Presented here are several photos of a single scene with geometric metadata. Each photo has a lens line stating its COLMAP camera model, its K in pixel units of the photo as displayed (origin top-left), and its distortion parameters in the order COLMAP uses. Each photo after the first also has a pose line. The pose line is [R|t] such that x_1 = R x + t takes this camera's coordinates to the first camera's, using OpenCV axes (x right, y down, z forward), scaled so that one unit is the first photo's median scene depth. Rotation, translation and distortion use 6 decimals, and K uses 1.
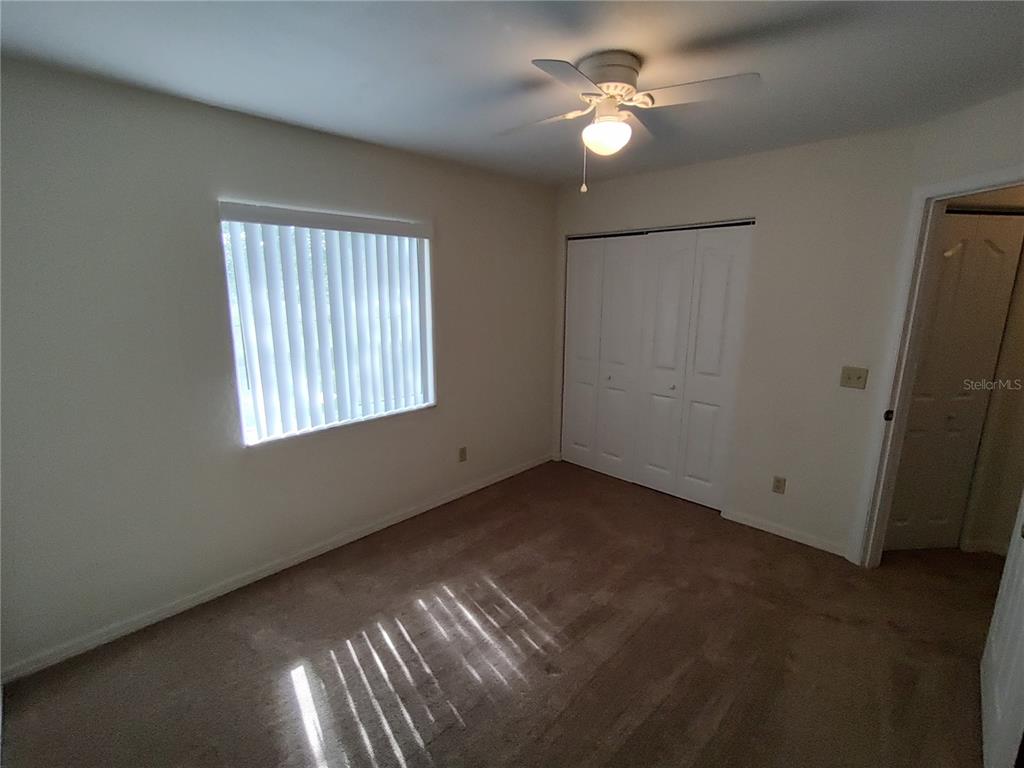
lens RADIAL K [[506.2, 0, 513.7], [0, 506.2, 399.2], [0, 0, 1]] dist [-0.001578, -0.000034]
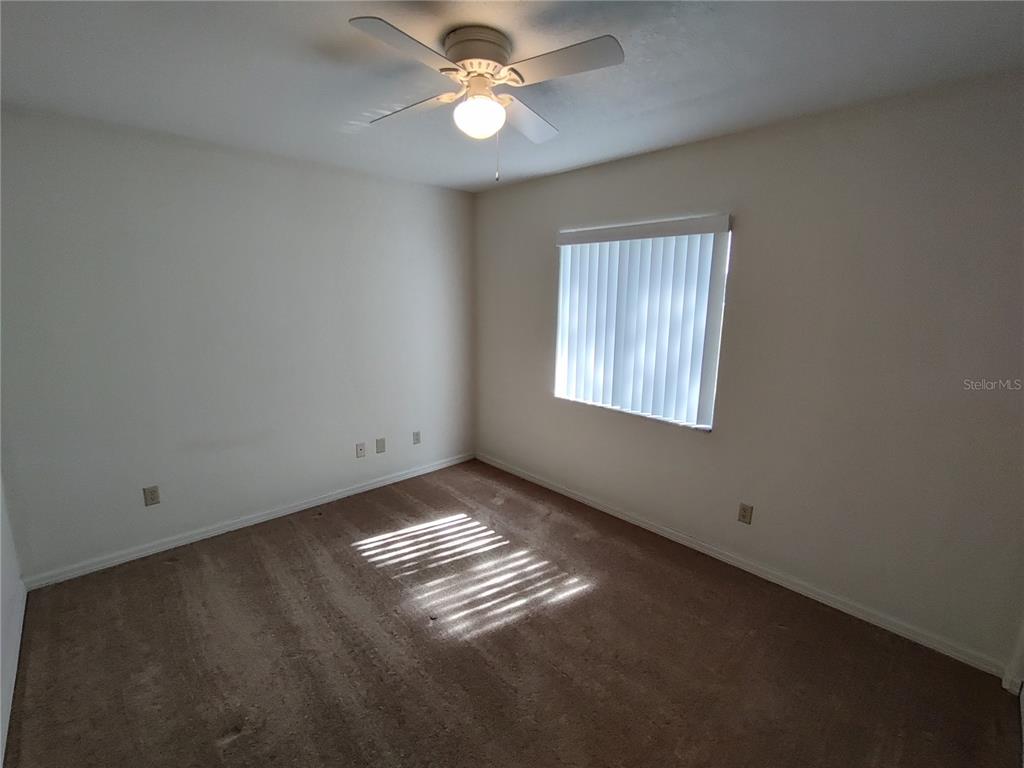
lens RADIAL K [[467.0, 0, 511.2], [0, 467.0, 382.4], [0, 0, 1]] dist [-0.002377, 0.000200]
pose [[-0.093826, 0.186048, -0.978051, 0.758920], [-0.227254, 0.952447, 0.202978, -0.182574], [0.969305, 0.241310, -0.047085, 0.875672]]
